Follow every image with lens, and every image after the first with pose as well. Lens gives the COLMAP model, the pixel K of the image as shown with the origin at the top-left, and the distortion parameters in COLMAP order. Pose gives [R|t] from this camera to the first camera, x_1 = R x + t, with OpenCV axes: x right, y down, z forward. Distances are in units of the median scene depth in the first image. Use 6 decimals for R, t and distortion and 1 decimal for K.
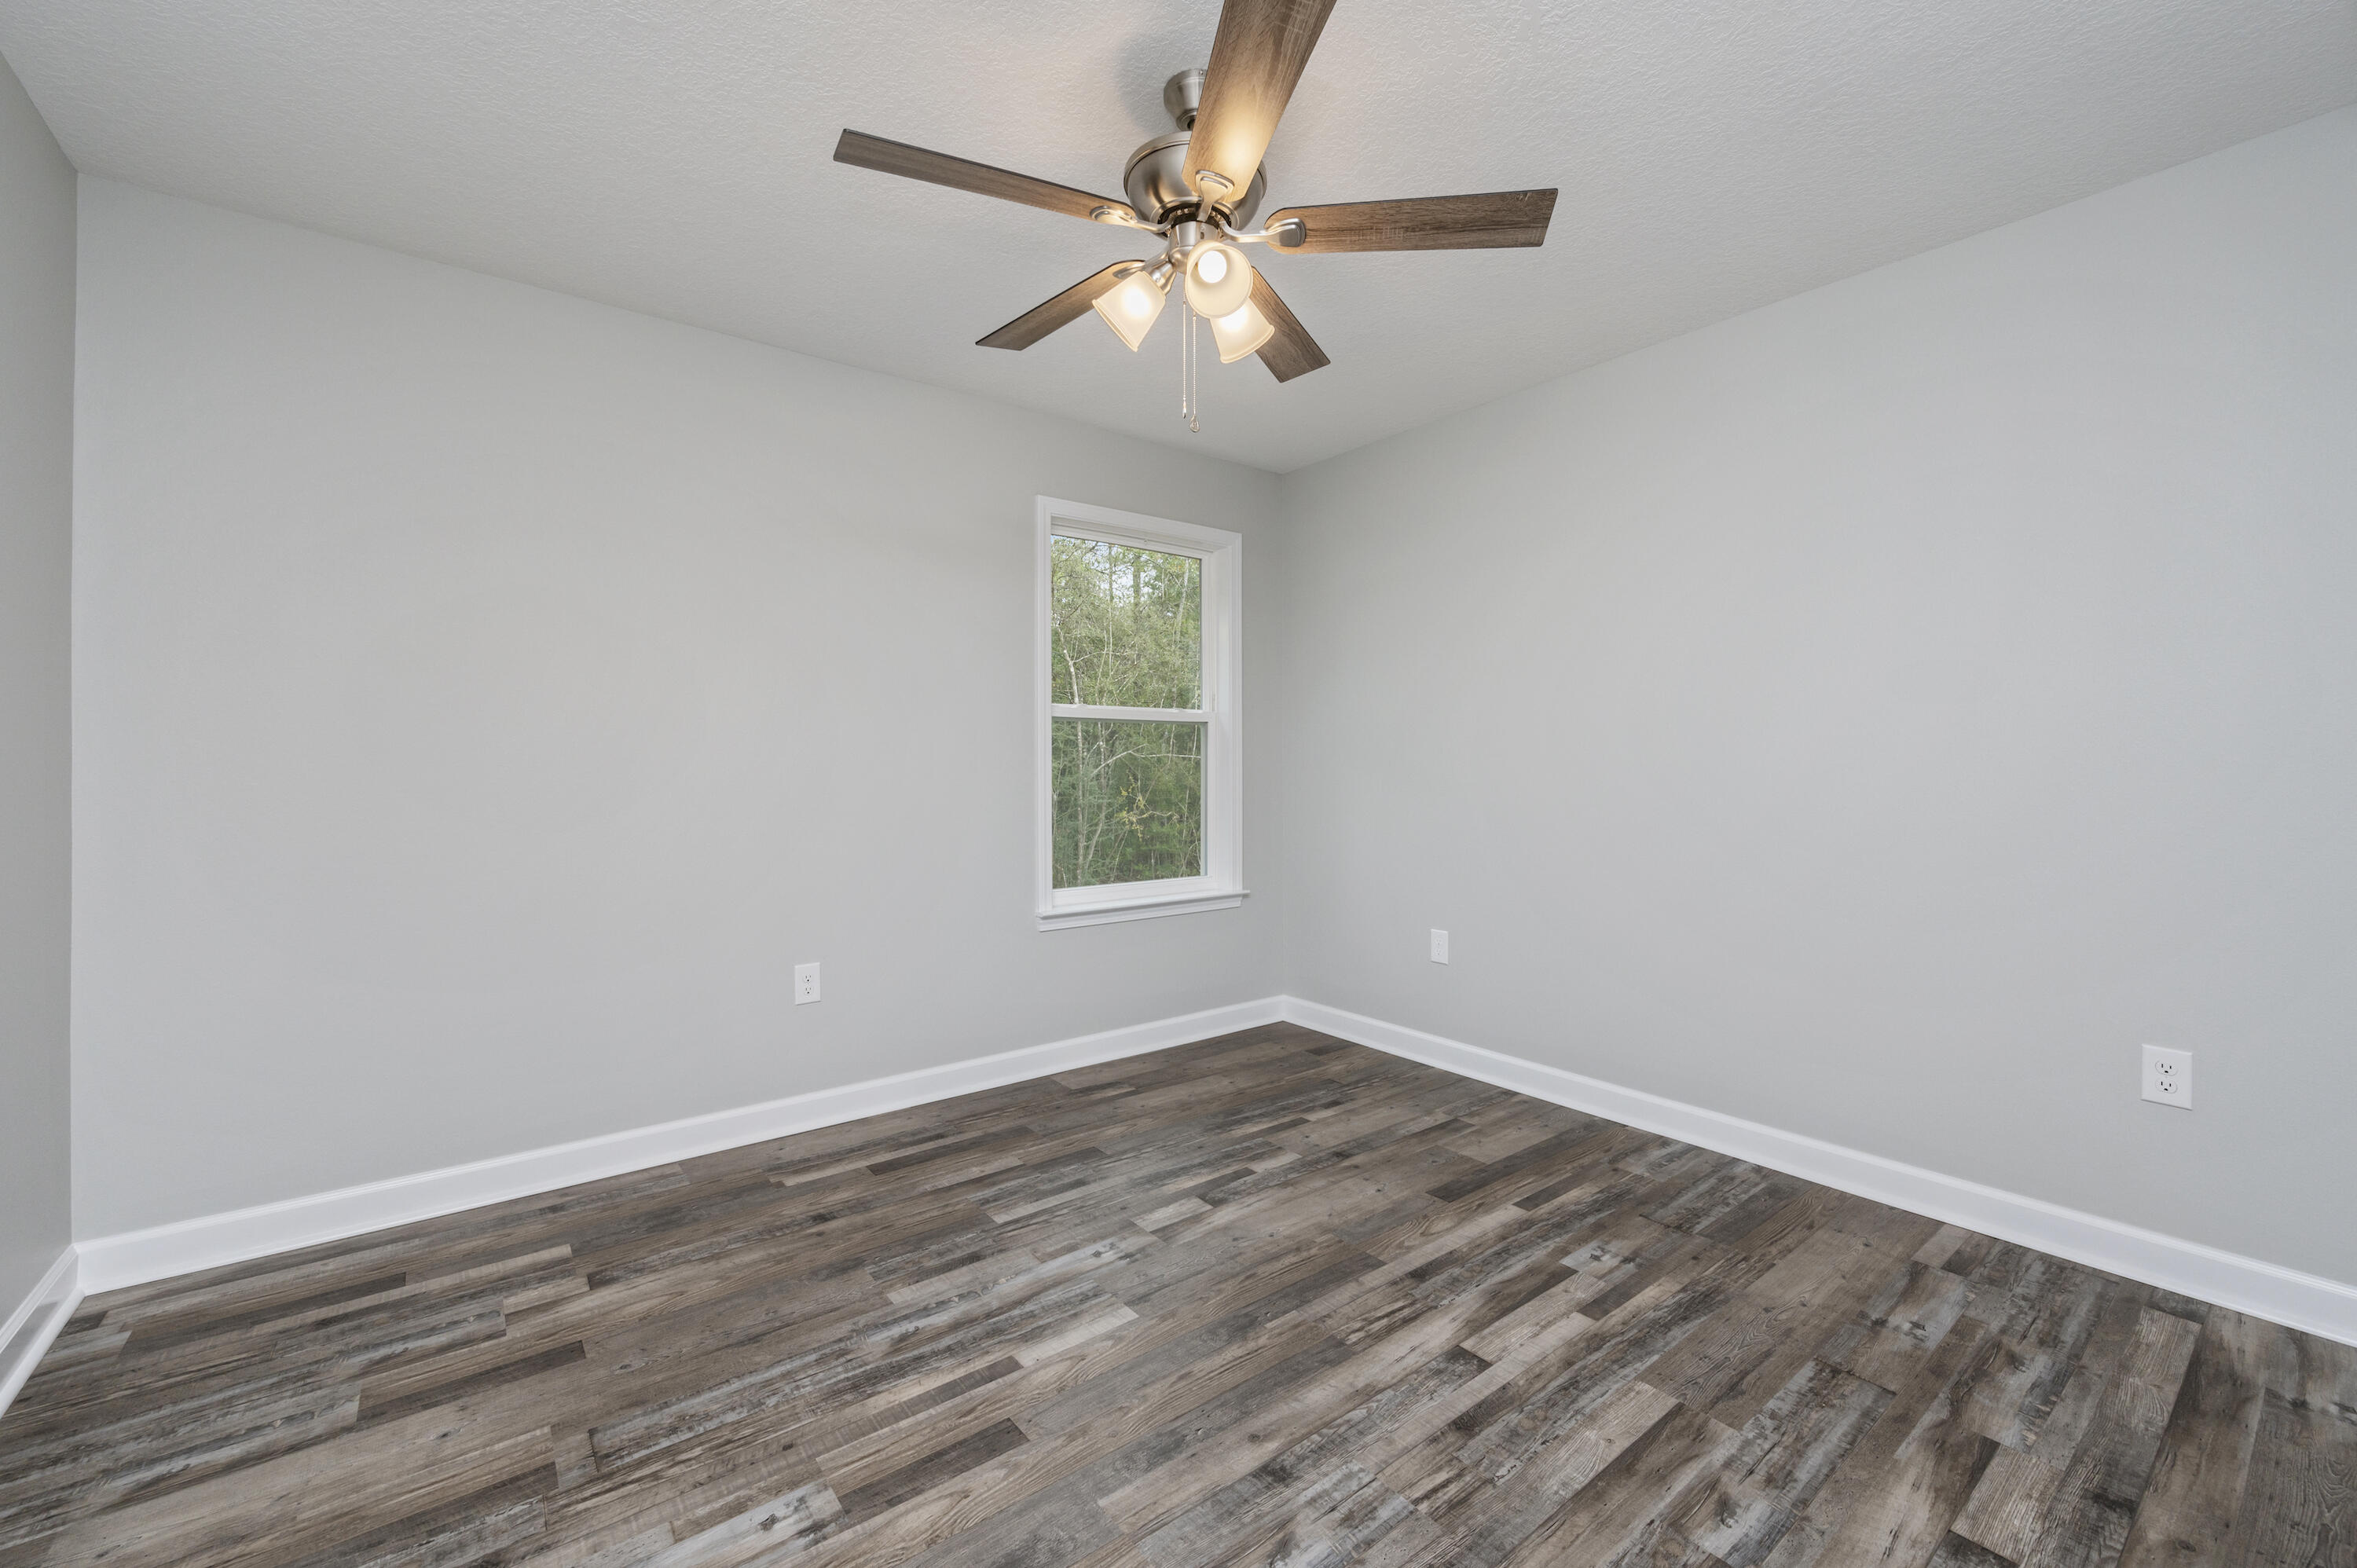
lens RADIAL K [[943.5, 0, 1184.3], [0, 943.5, 767.4], [0, 0, 1]] dist [0.001493, -0.000421]
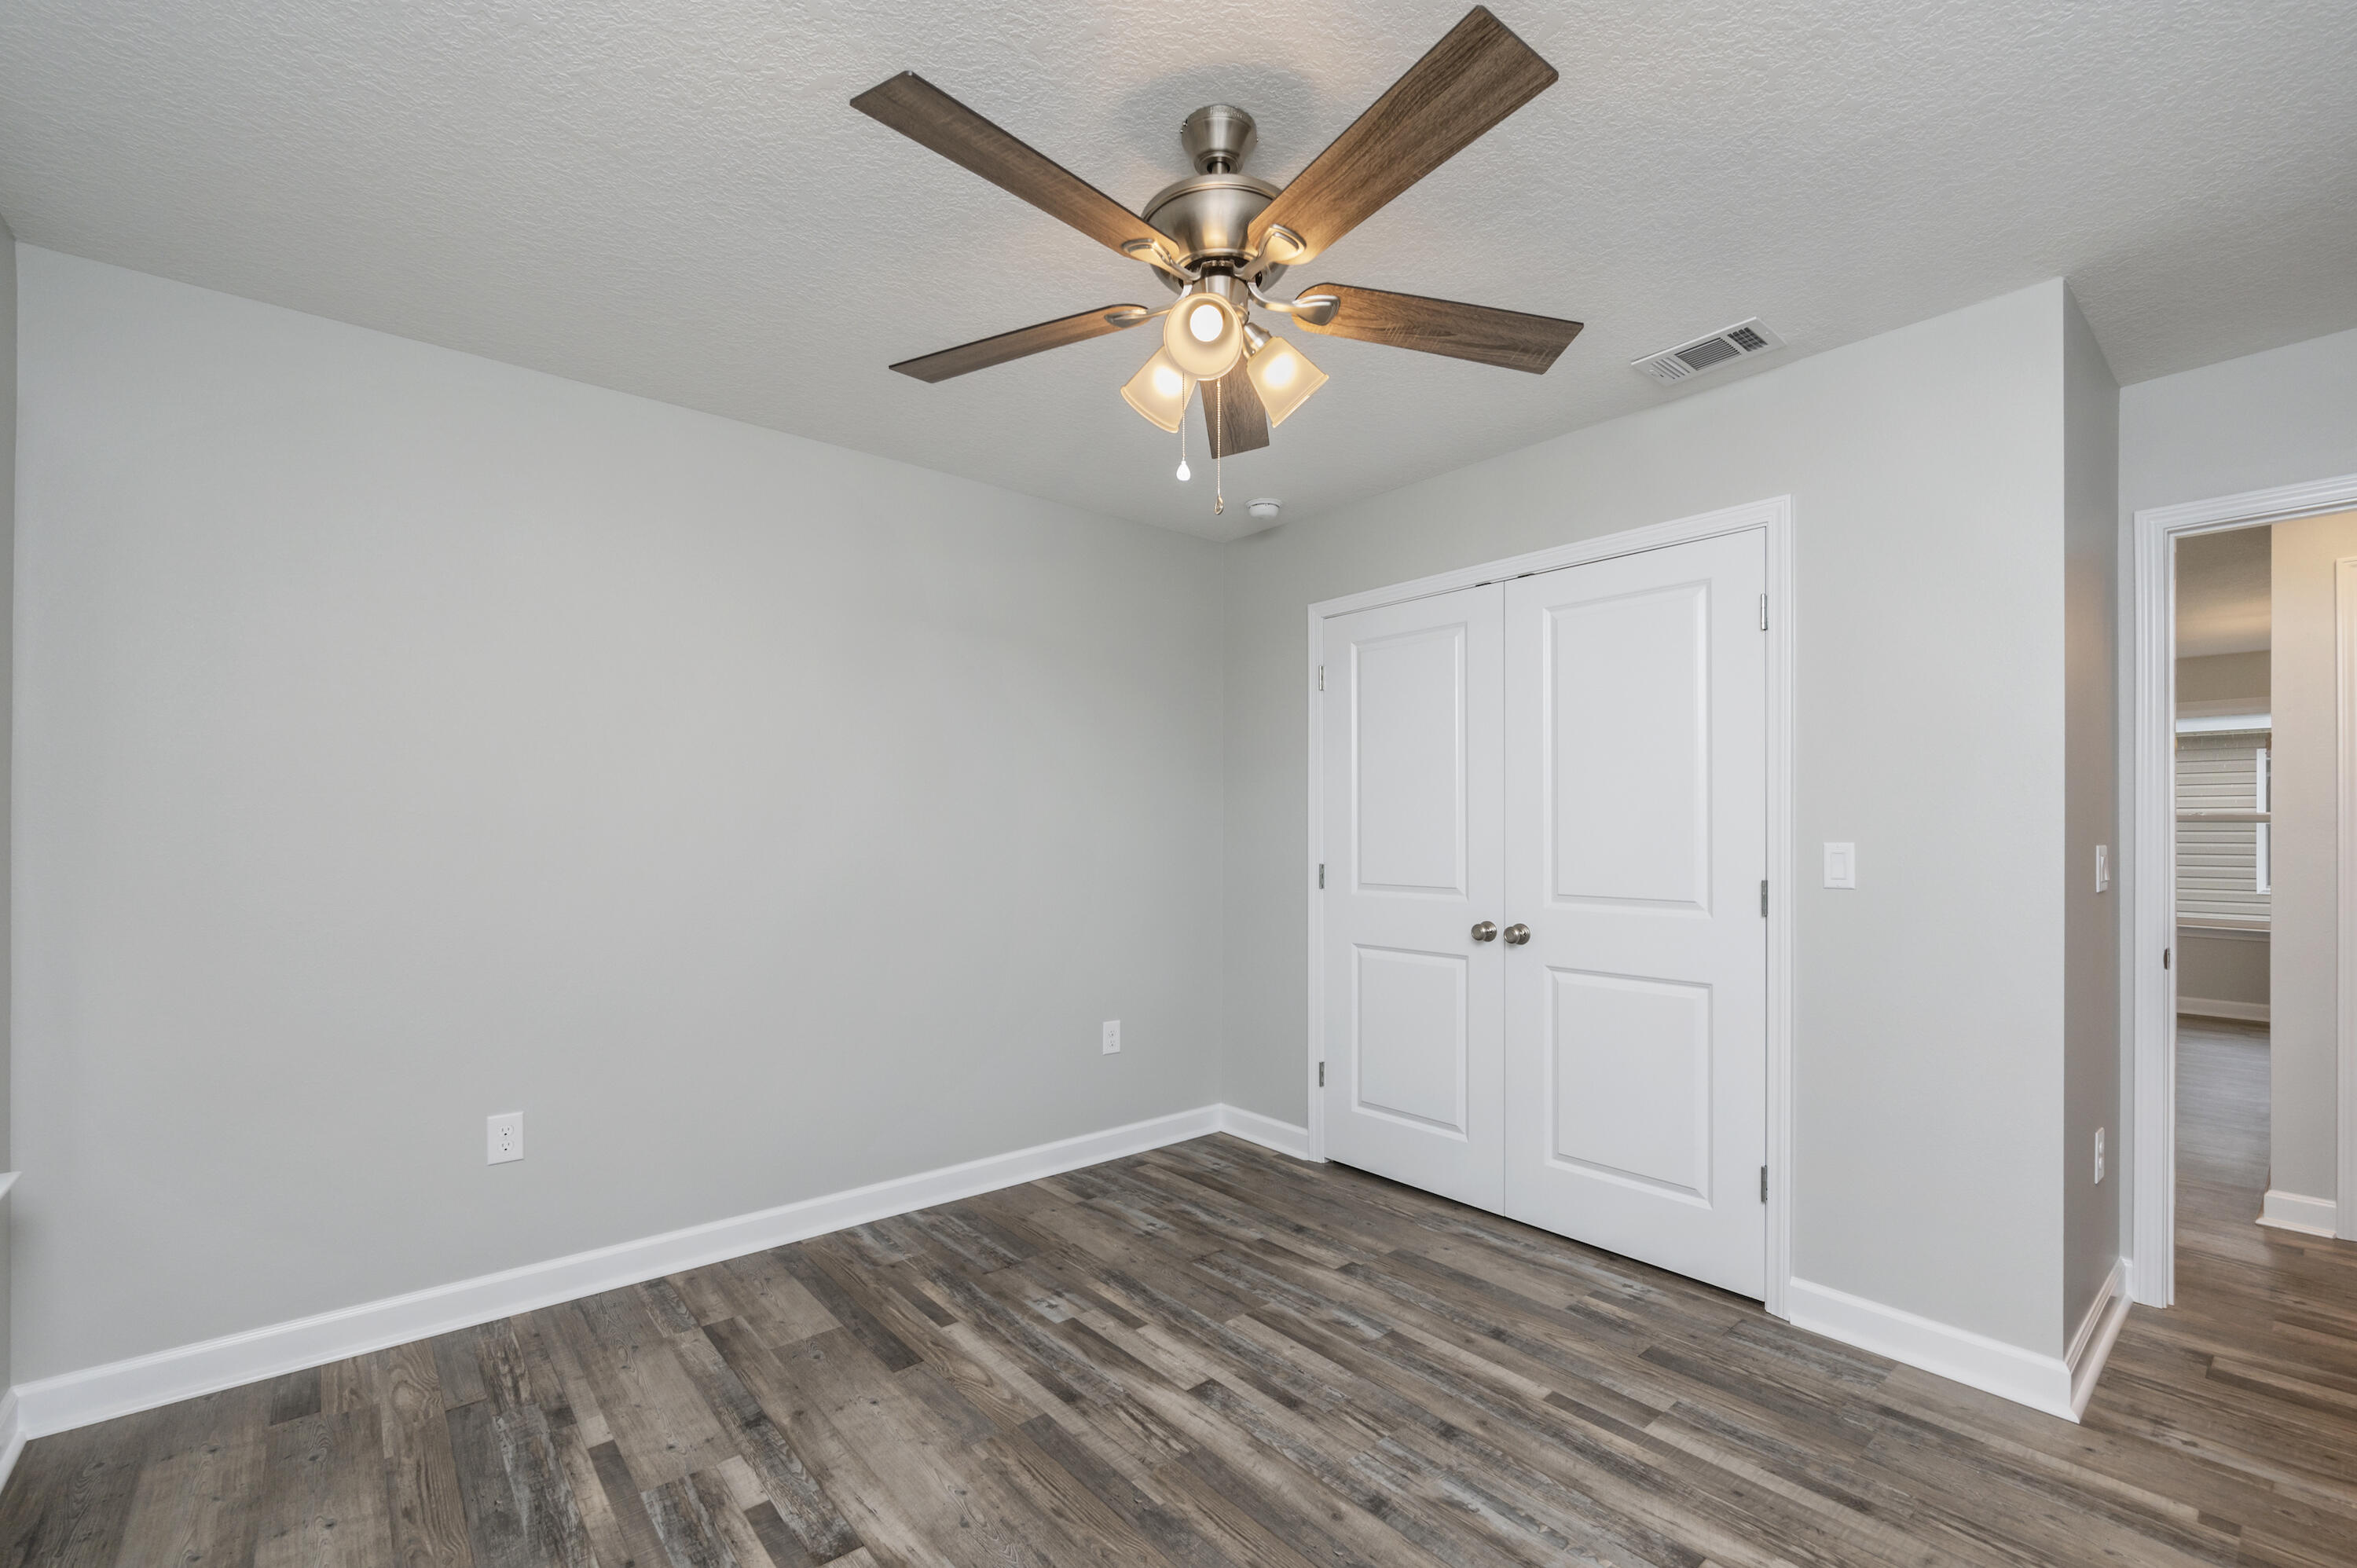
lens RADIAL K [[1002.3, 0, 1173.8], [0, 1002.3, 829.5], [0, 0, 1]] dist [-0.002172, -0.000205]
pose [[-0.034972, 0.003646, 0.999382, -0.784747], [0.001546, 0.999992, -0.003594, -0.049731], [-0.999387, 0.001419, -0.034978, 0.906686]]
